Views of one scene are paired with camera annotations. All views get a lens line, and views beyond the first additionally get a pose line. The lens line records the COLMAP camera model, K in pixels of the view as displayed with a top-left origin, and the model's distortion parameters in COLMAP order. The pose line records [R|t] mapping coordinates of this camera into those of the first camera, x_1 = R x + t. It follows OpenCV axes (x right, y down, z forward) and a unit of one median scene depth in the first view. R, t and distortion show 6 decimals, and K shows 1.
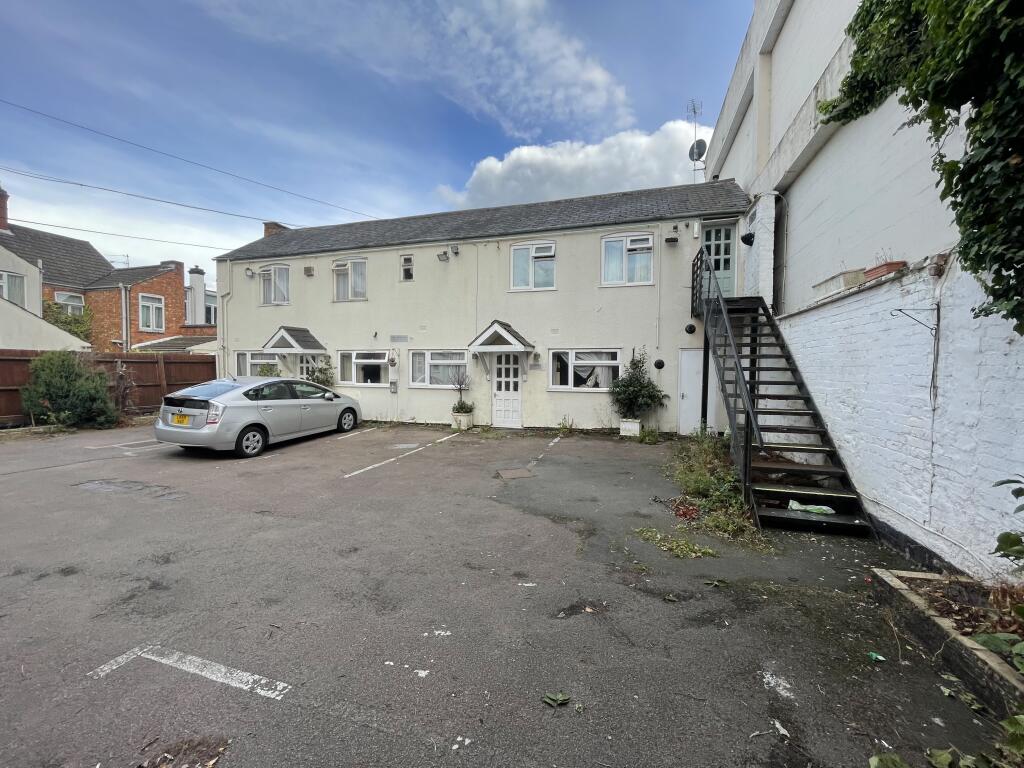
lens RADIAL K [[416.8, 0, 510.8], [0, 416.8, 381.6], [0, 0, 1]] dist [-0.005475, -0.000443]
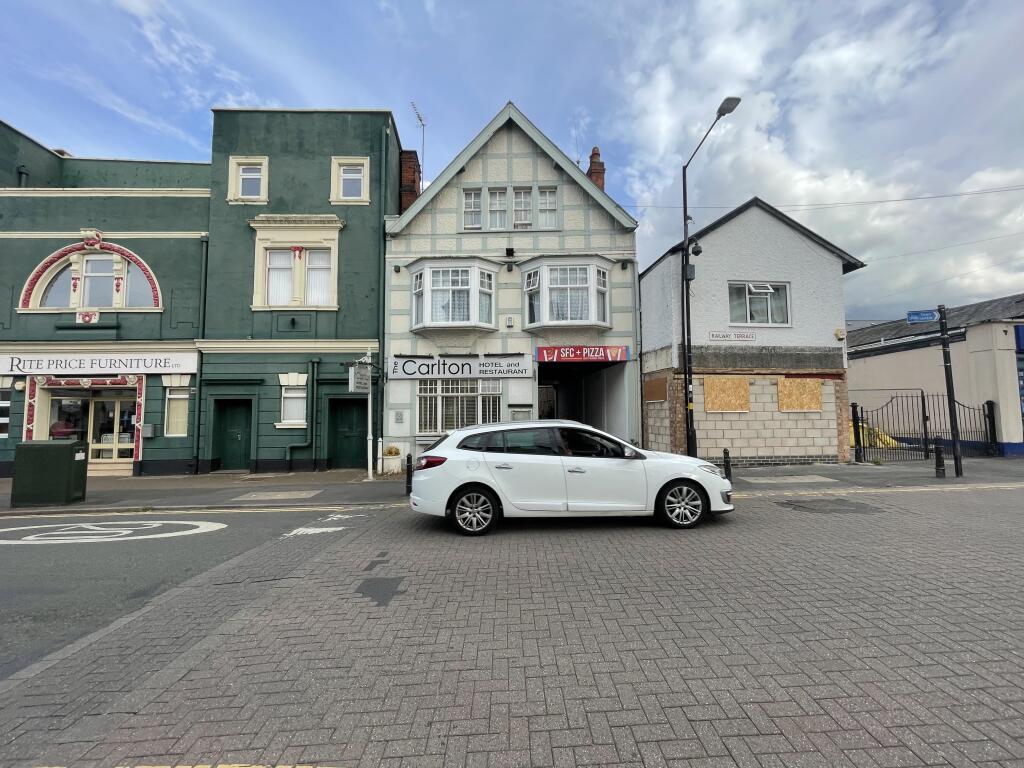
lens RADIAL K [[416.8, 0, 511.5], [0, 416.8, 383.6], [0, 0, 1]] dist [-0.005475, -0.000443]
pose [[0.267572, -0.077775, -0.960394, 0.076502], [-0.030834, 0.995535, -0.089211, -0.009988], [0.963044, 0.053483, 0.263980, 0.858883]]
